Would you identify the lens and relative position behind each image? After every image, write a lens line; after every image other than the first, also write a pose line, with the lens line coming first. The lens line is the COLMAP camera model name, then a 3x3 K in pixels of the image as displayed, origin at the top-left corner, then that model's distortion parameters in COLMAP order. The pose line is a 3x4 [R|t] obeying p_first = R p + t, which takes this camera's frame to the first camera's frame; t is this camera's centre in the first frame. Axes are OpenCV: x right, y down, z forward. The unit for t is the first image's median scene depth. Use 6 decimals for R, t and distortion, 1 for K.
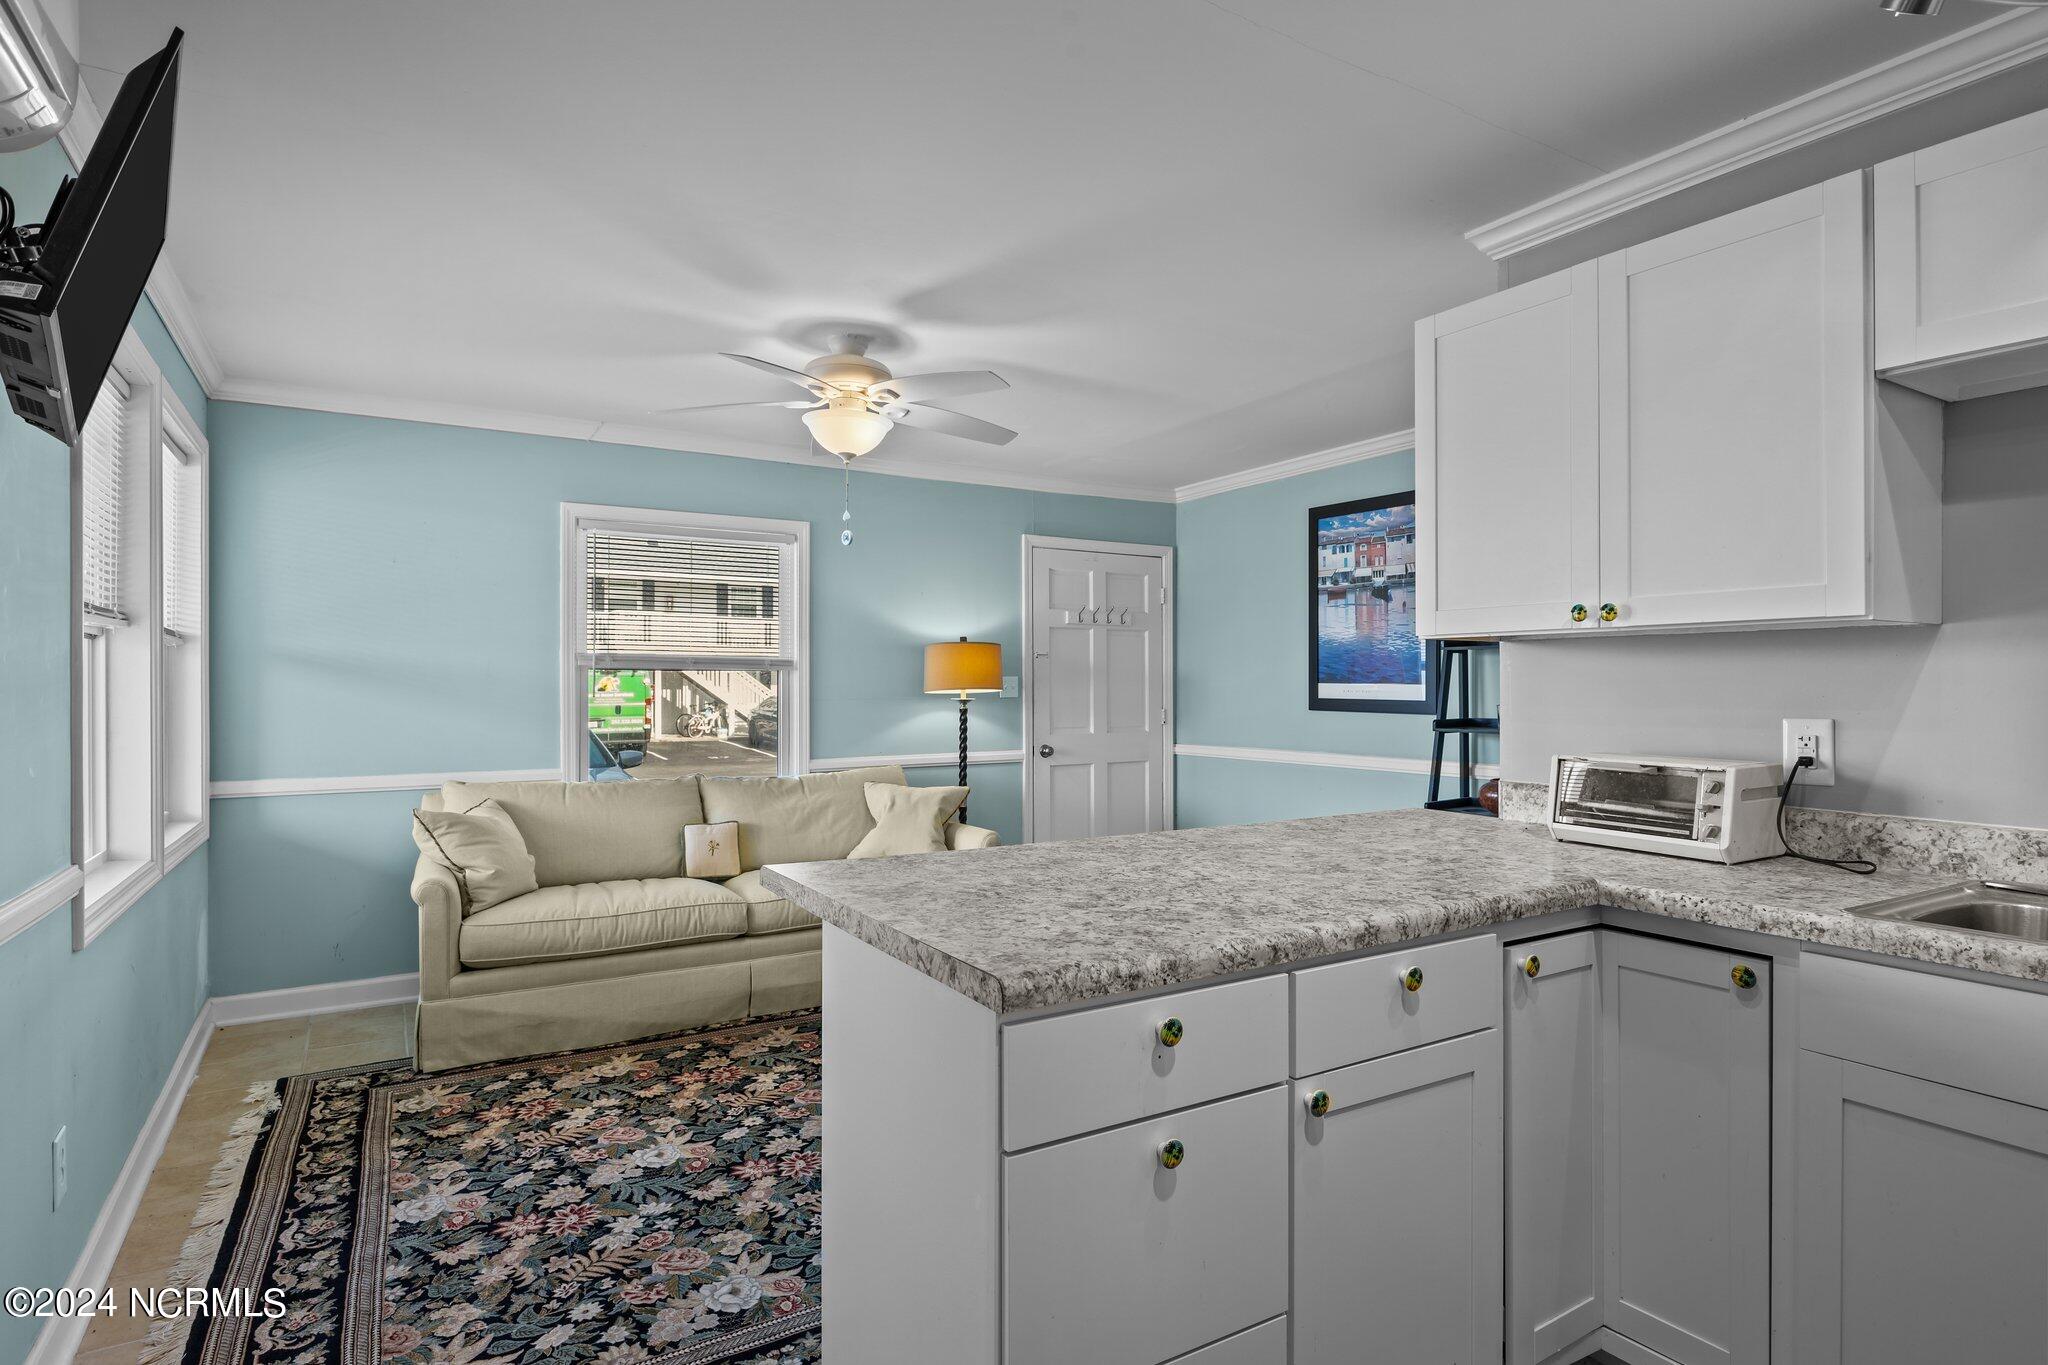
lens RADIAL K [[1079.0, 0, 1026.7], [0, 1079.0, 685.1], [0, 0, 1]] dist [-0.002056, 0.000430]
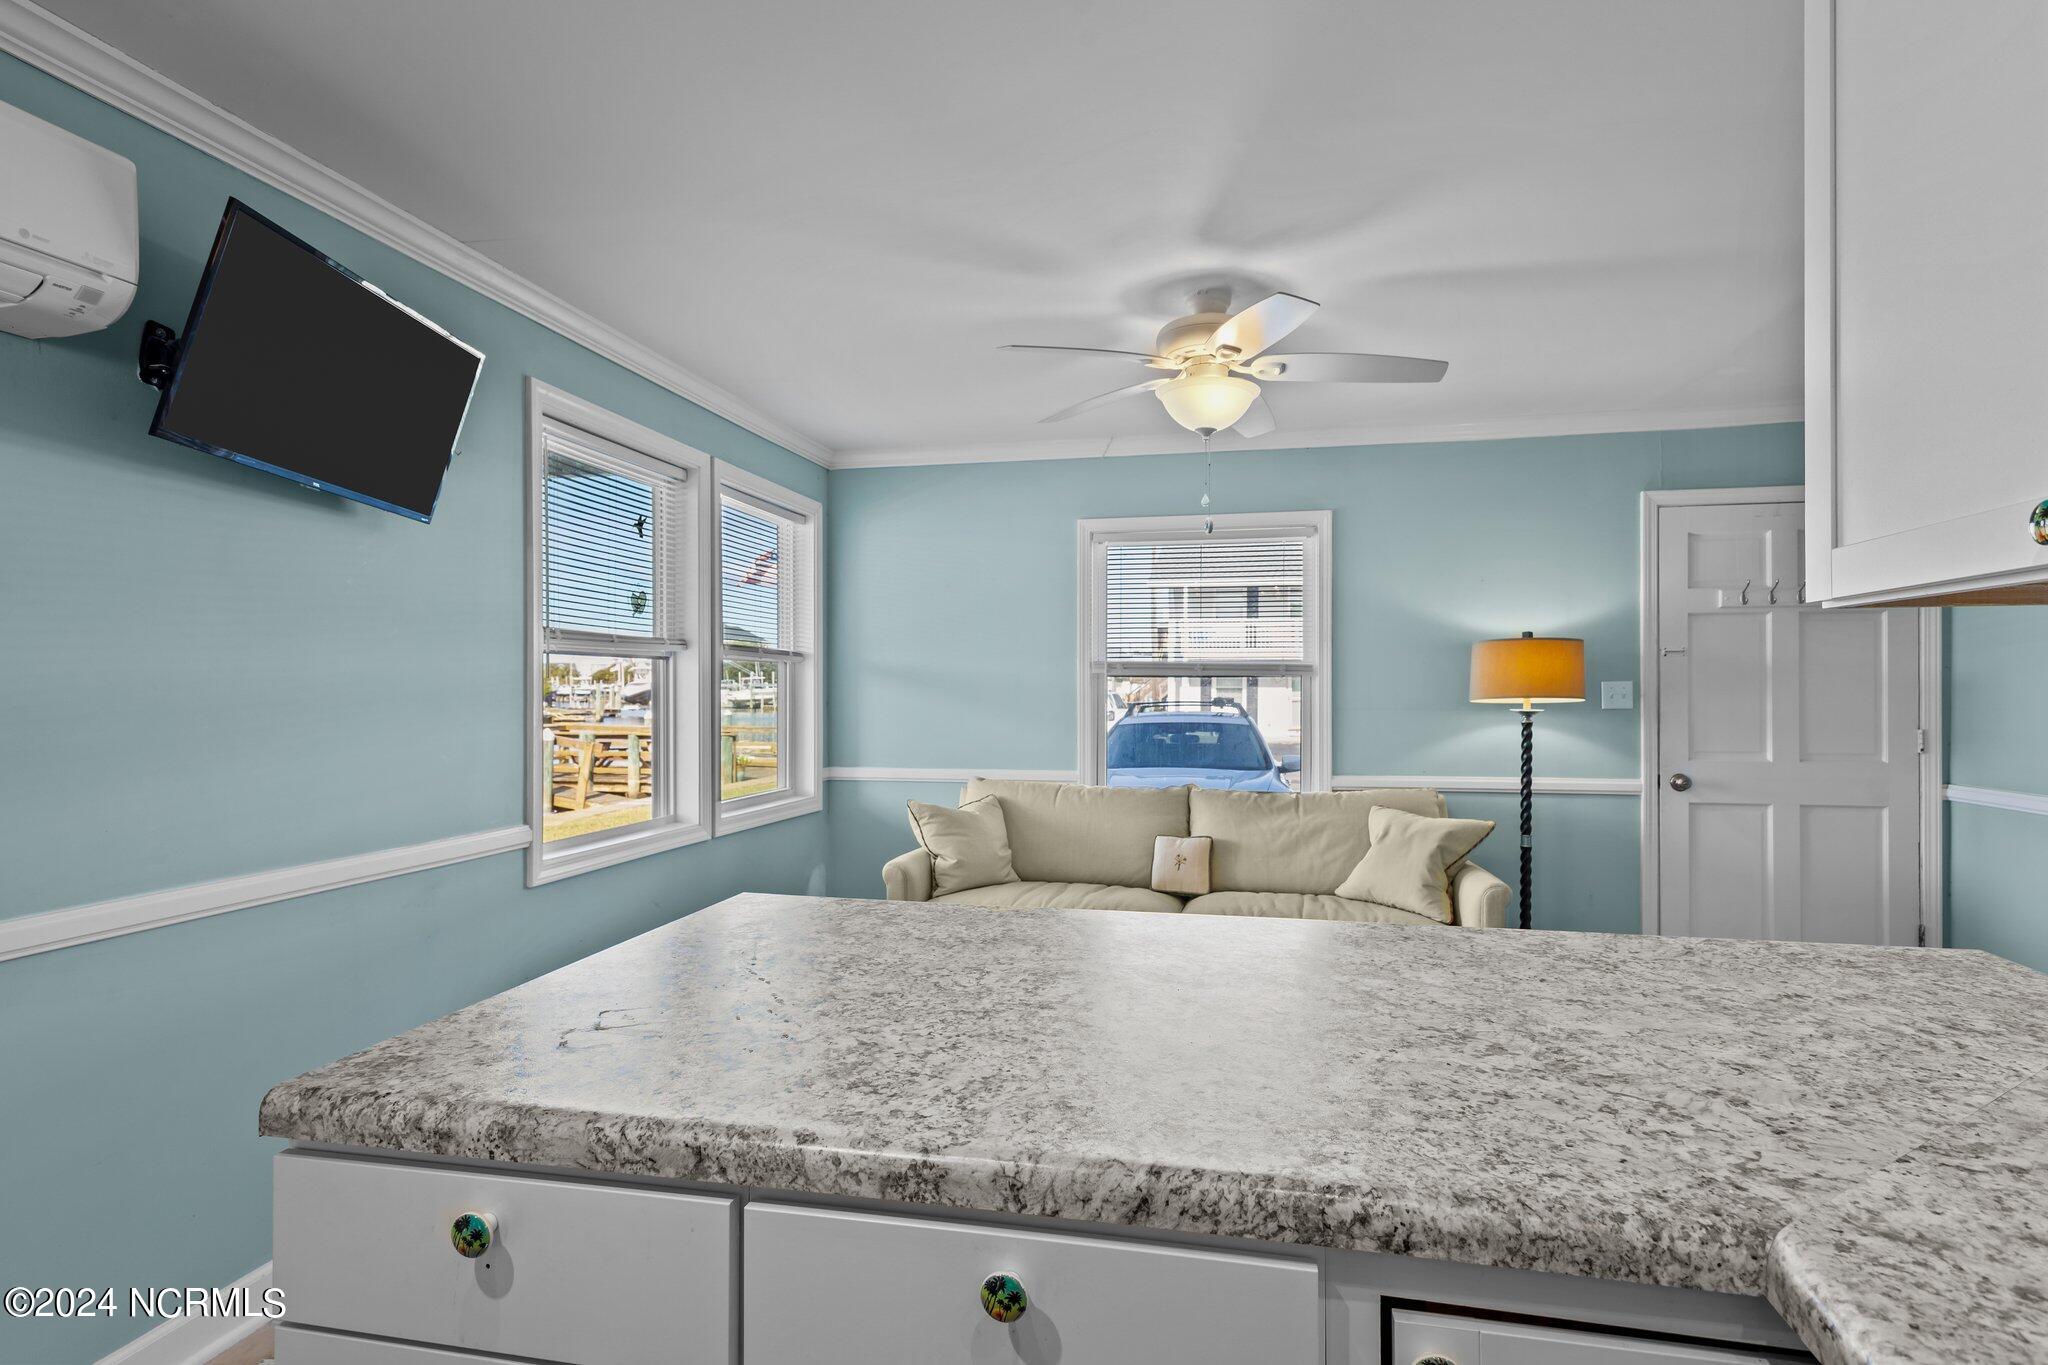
lens RADIAL K [[1043.0, 0, 1033.1], [0, 1043.0, 686.5], [0, 0, 1]] dist [0.021326, 0.000249]
pose [[0.726769, -0.001296, -0.686881, 0.353259], [-0.000149, 0.999998, -0.002045, -0.004847], [0.686882, 0.001589, 0.726767, 0.329068]]
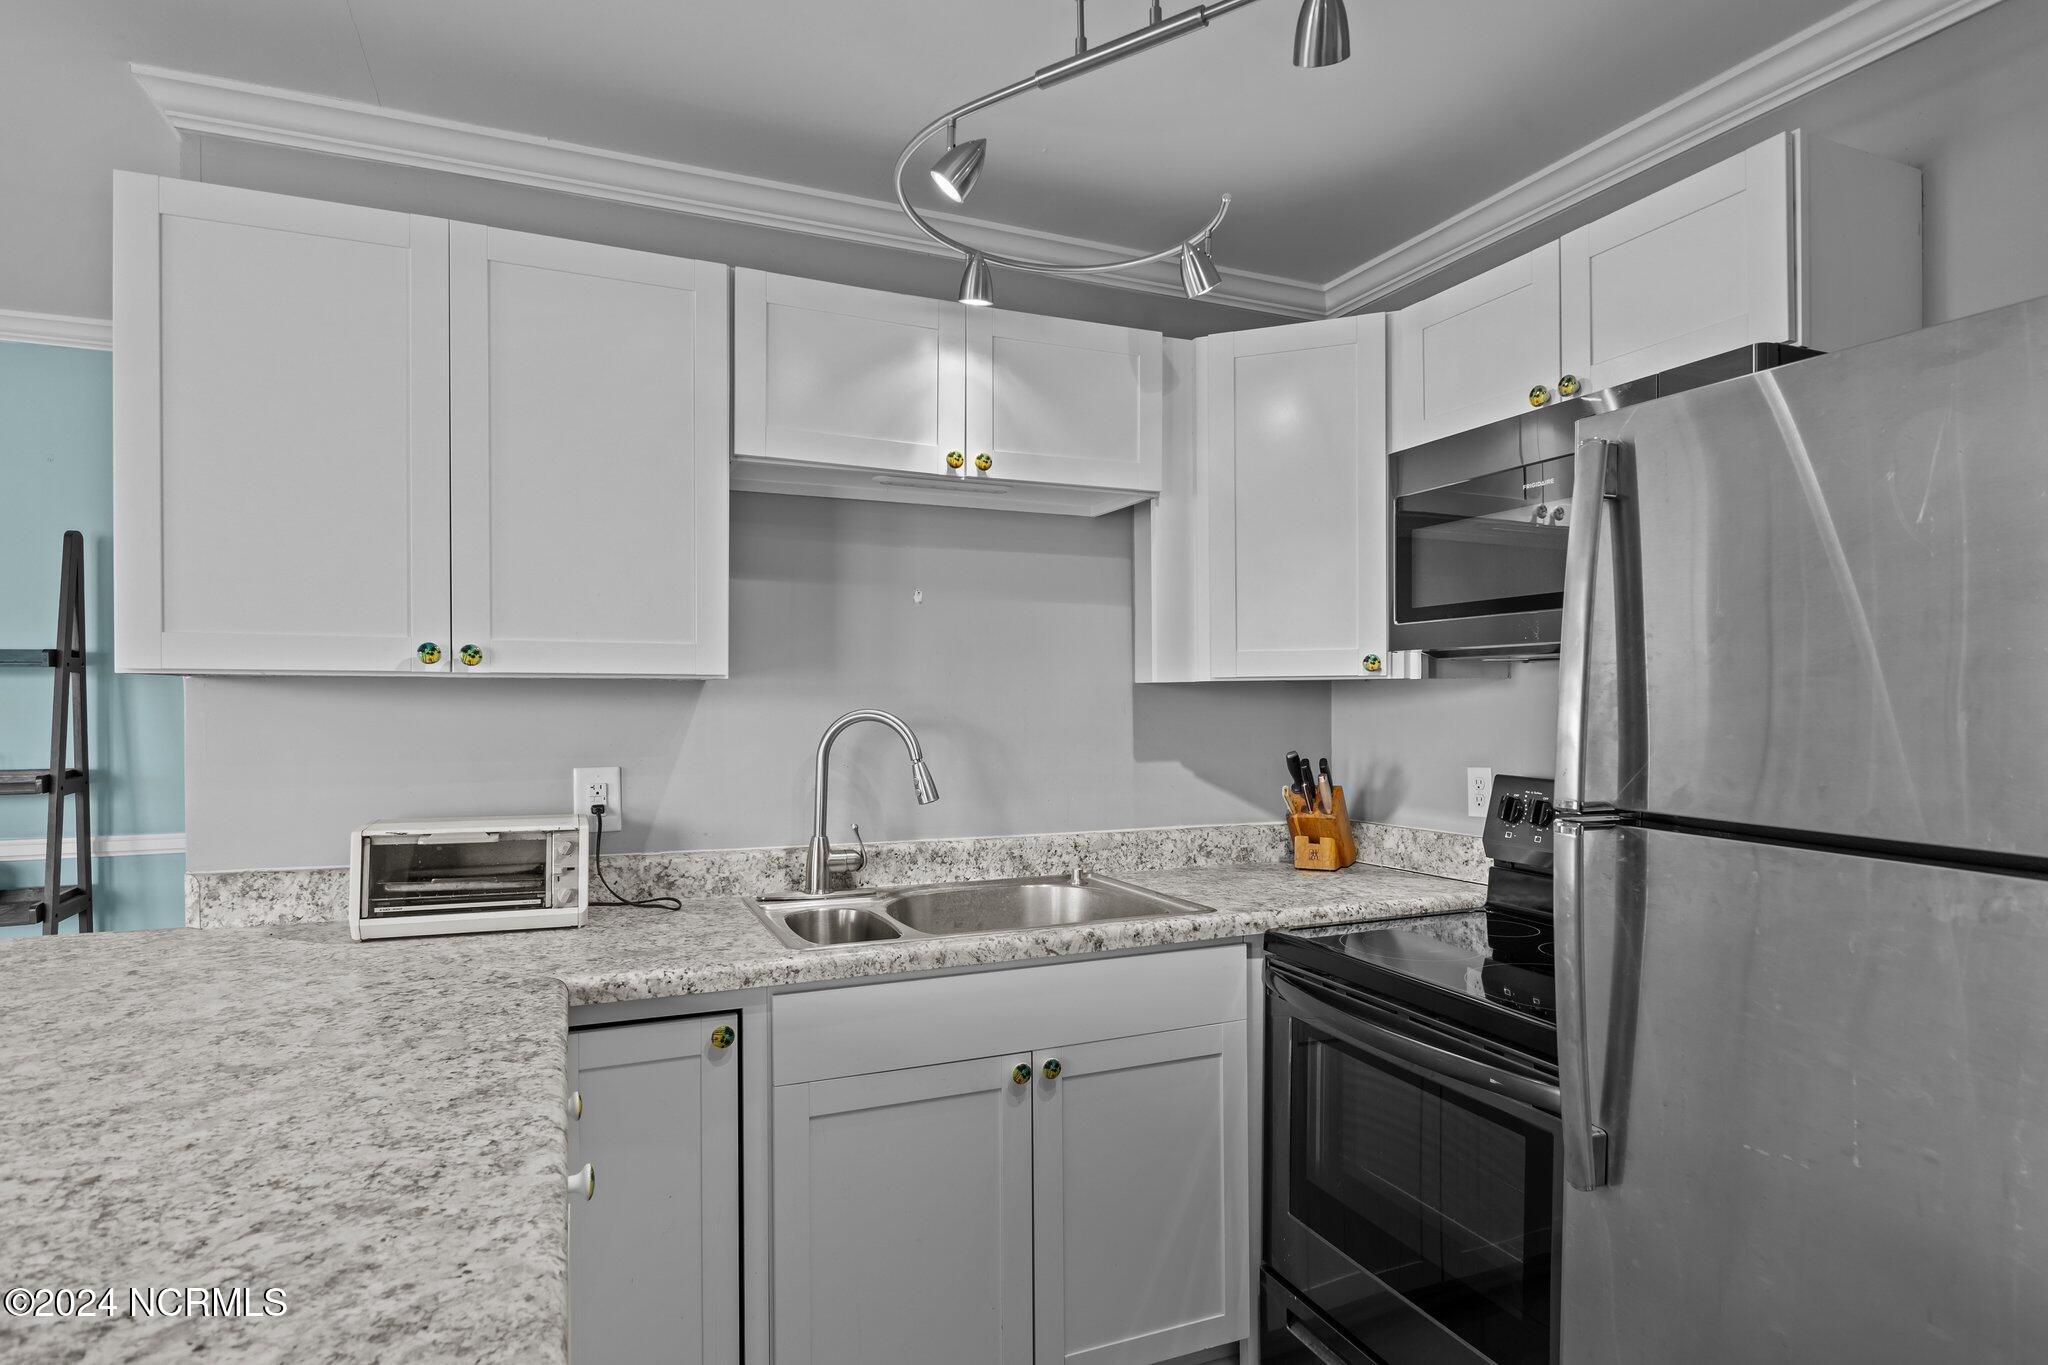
lens RADIAL K [[1079.0, 0, 1017.2], [0, 1079.0, 709.7], [0, 0, 1]] dist [-0.002056, 0.000430]
pose [[0.152446, -0.011256, 0.988248, -0.148453], [-0.001955, 0.999930, 0.011691, -0.024153], [-0.988310, -0.003714, 0.152414, 0.308077]]
